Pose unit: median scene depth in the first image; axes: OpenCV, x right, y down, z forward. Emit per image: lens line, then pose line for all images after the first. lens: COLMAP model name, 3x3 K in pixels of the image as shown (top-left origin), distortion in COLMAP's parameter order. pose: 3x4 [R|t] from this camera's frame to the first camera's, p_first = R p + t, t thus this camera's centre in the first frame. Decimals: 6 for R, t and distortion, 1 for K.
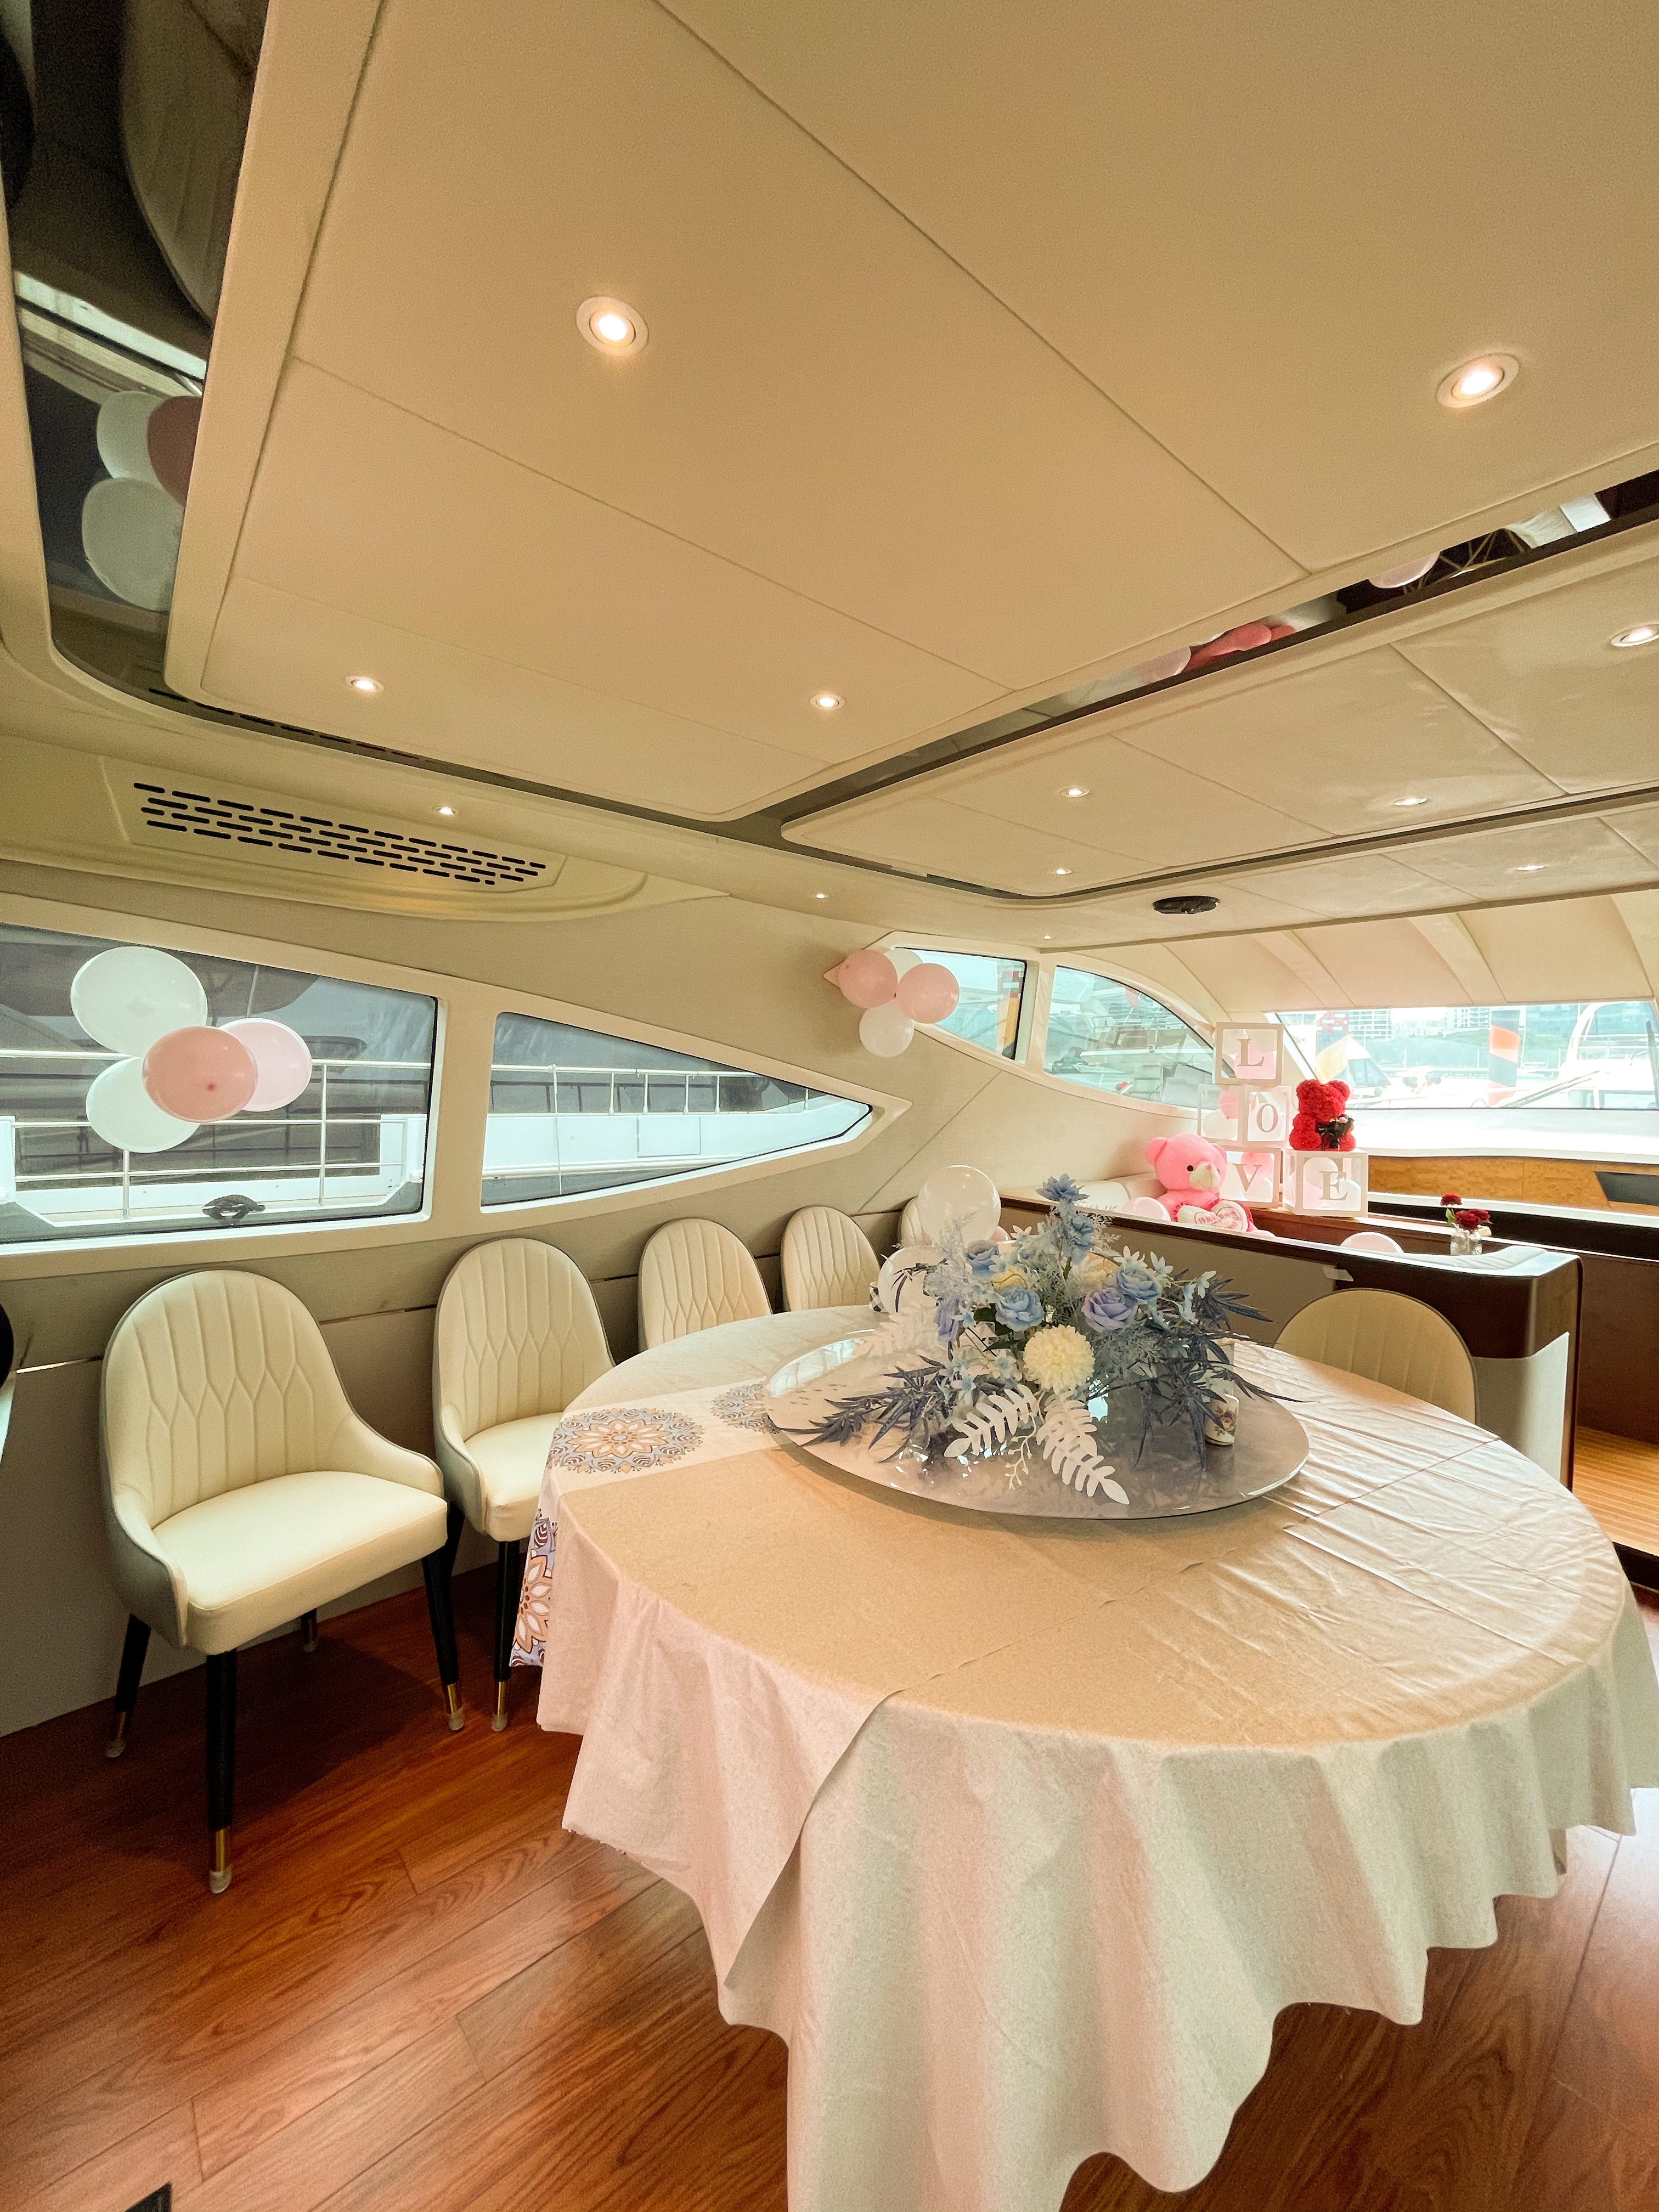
lens RADIAL K [[897.0, 0, 834.0], [0, 897.0, 1101.2], [0, 0, 1]] dist [0.003036, 0.000077]
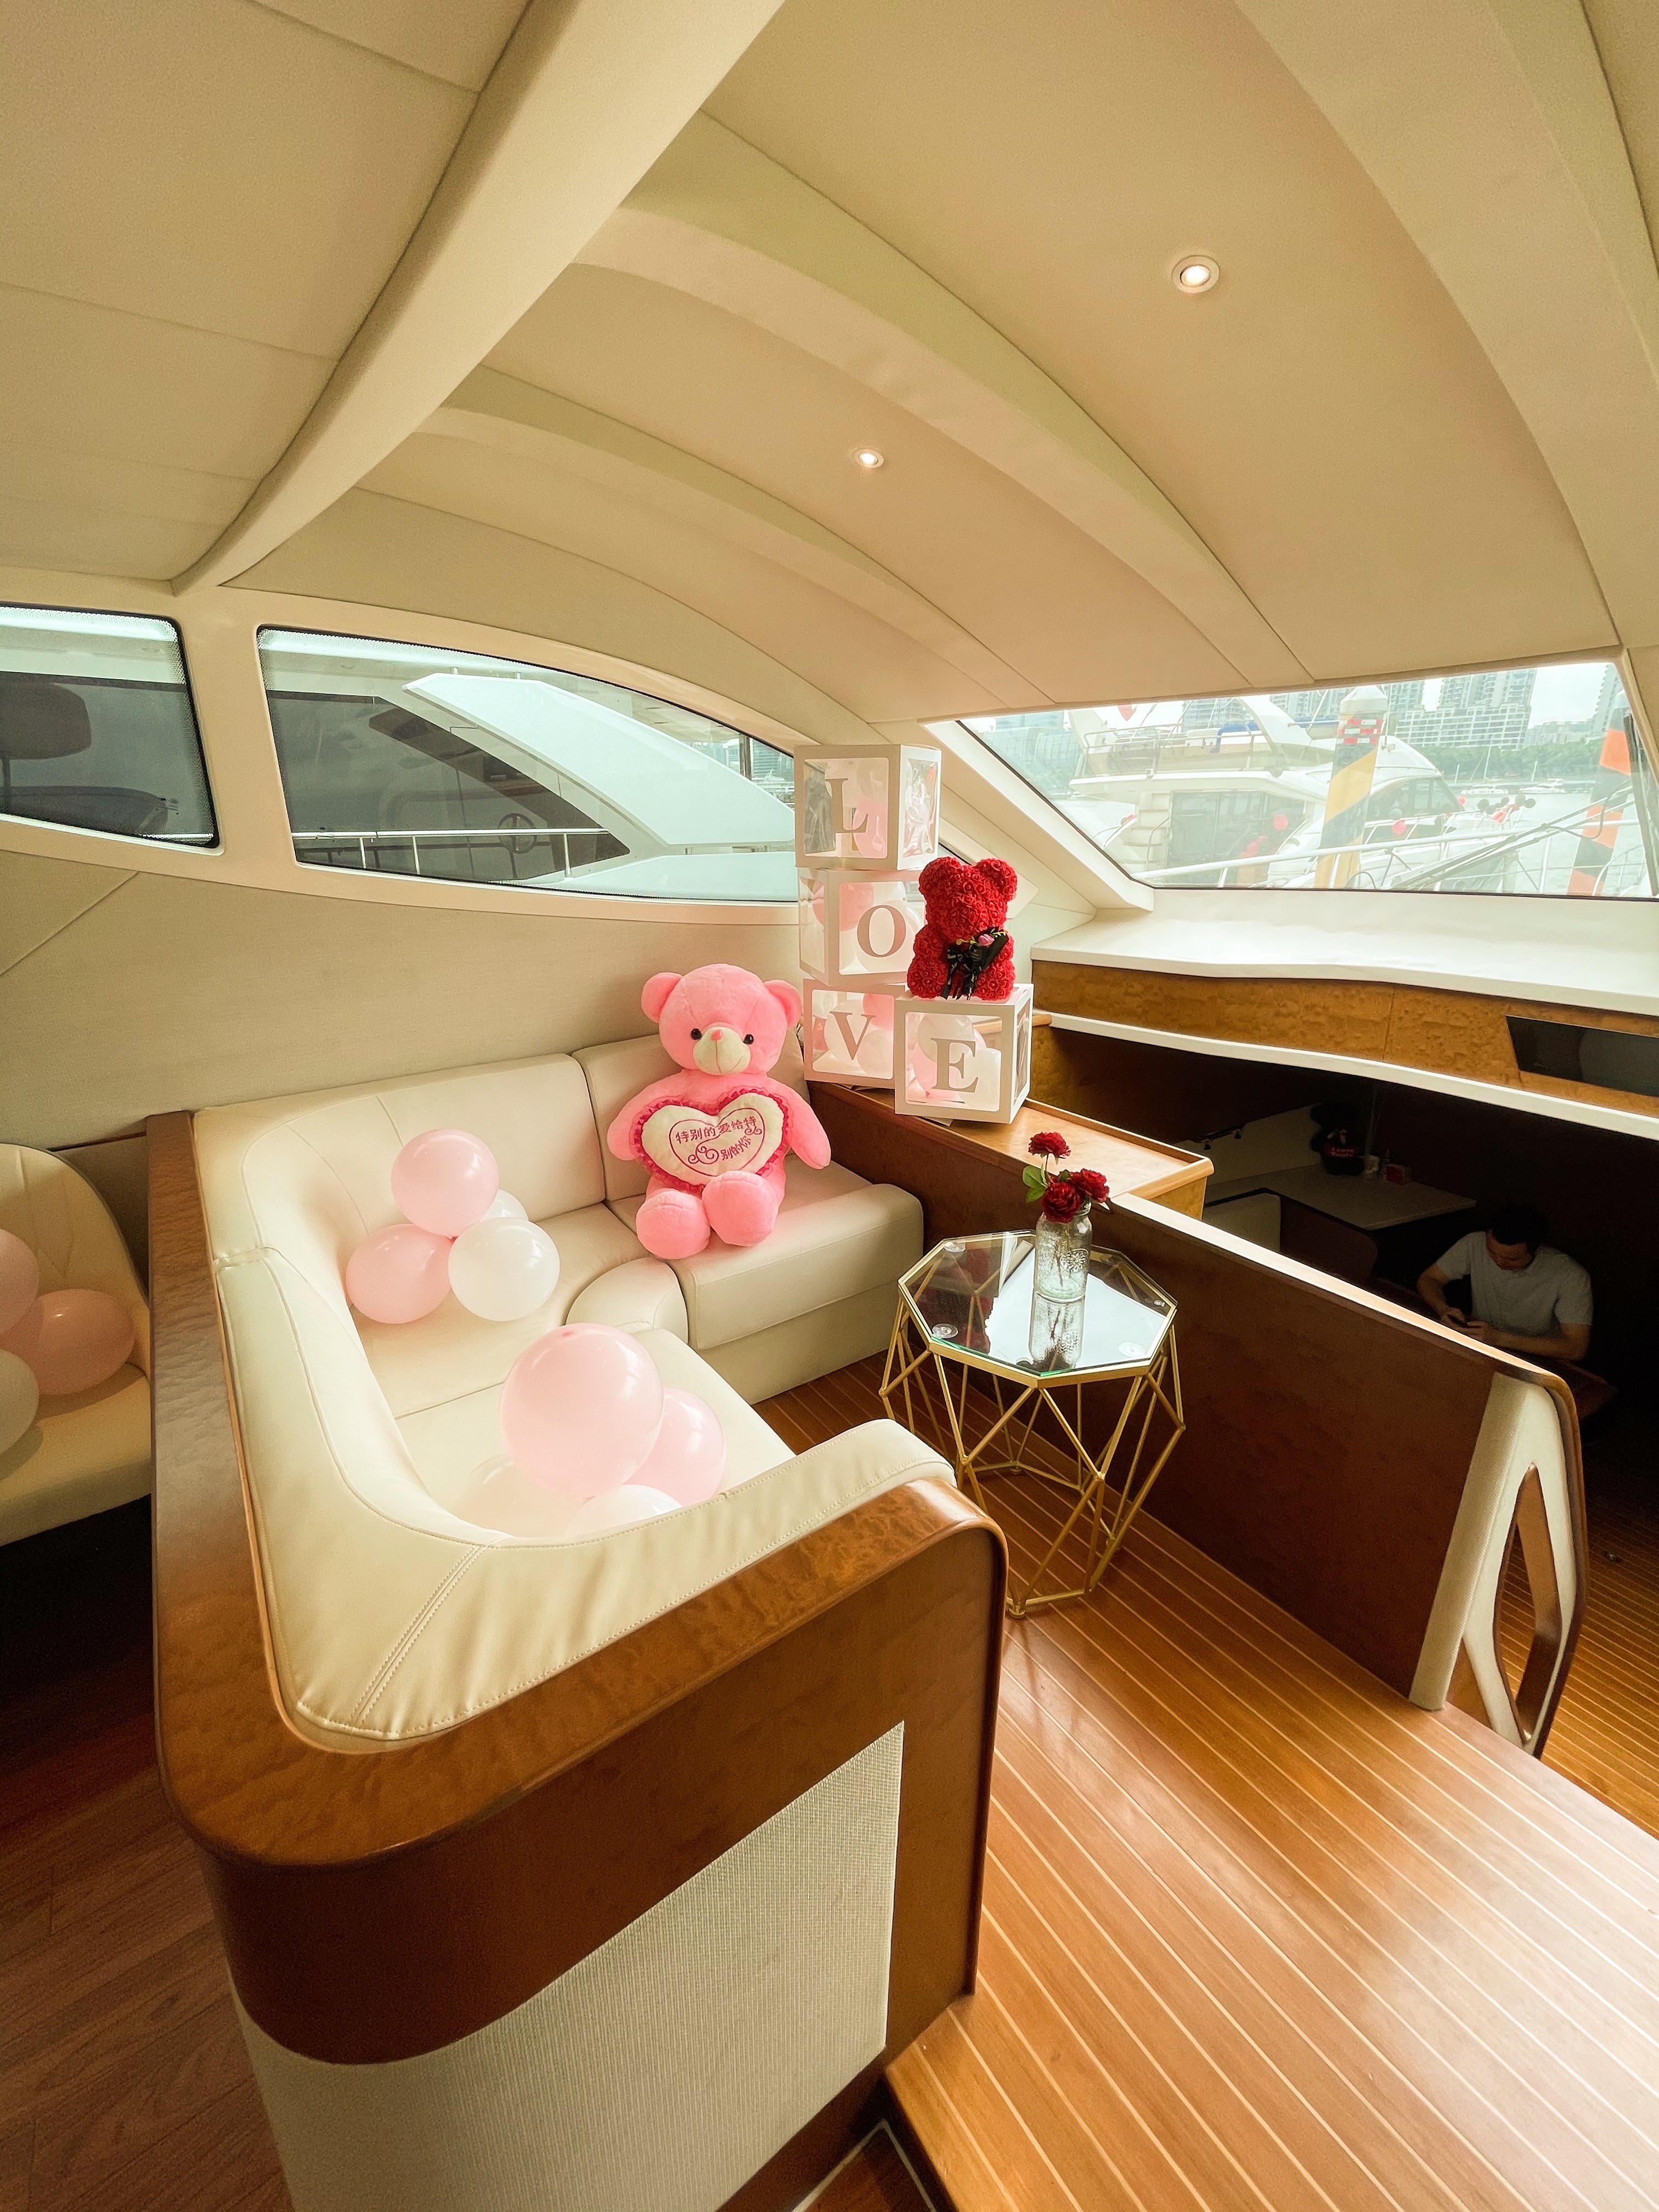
lens RADIAL K [[897.0, 0, 827.3], [0, 897.0, 1099.4], [0, 0, 1]] dist [0.003036, 0.000077]
pose [[0.996703, 0.001604, -0.081120, 0.493100], [0.021337, 0.959433, 0.281130, -0.037608], [0.078280, -0.281933, 0.956235, 0.443372]]
